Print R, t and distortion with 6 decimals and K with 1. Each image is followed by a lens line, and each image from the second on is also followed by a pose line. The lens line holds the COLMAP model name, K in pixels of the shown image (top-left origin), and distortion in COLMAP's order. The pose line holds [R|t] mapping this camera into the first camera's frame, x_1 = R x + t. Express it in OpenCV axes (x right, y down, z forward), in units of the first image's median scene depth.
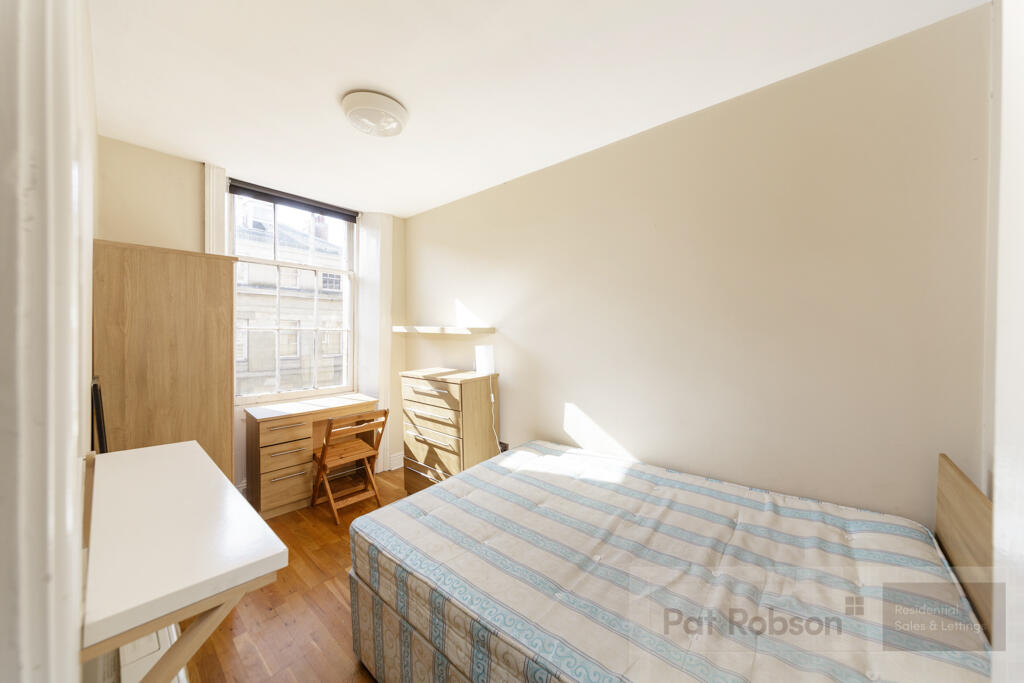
lens RADIAL K [[355.2, 0, 510.1], [0, 355.2, 339.1], [0, 0, 1]] dist [0.001399, 0.000216]
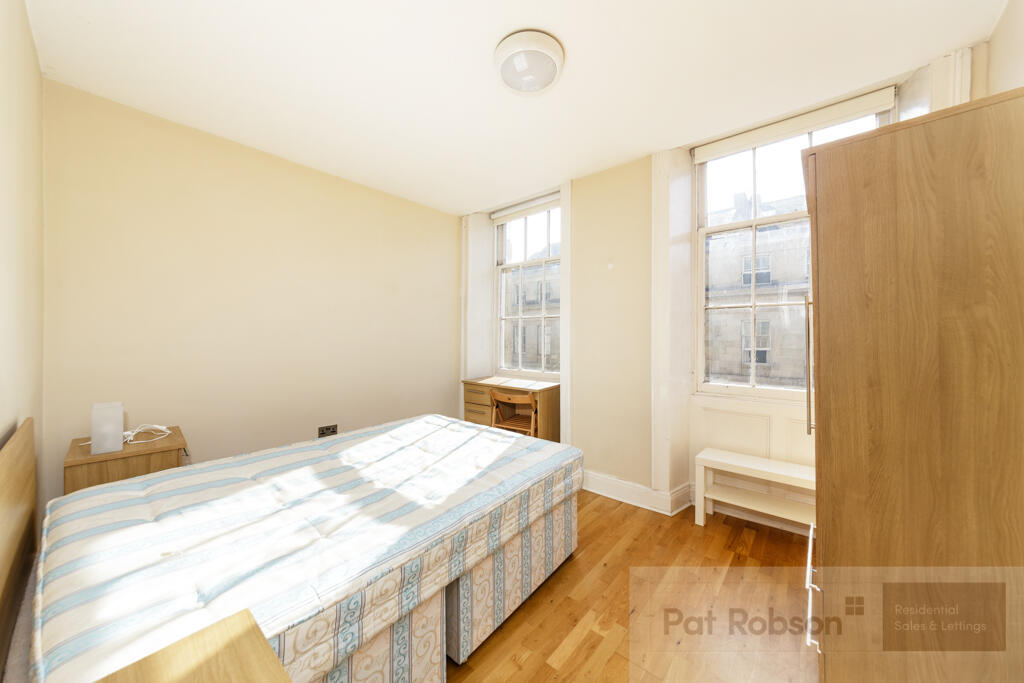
lens RADIAL K [[355.2, 0, 508.9], [0, 355.2, 336.1], [0, 0, 1]] dist [0.001399, 0.000216]
pose [[0.007740, -0.008439, -0.999934, -0.382125], [-0.001798, 0.999963, -0.008453, -0.051790], [0.999968, 0.001863, 0.007724, 0.411672]]
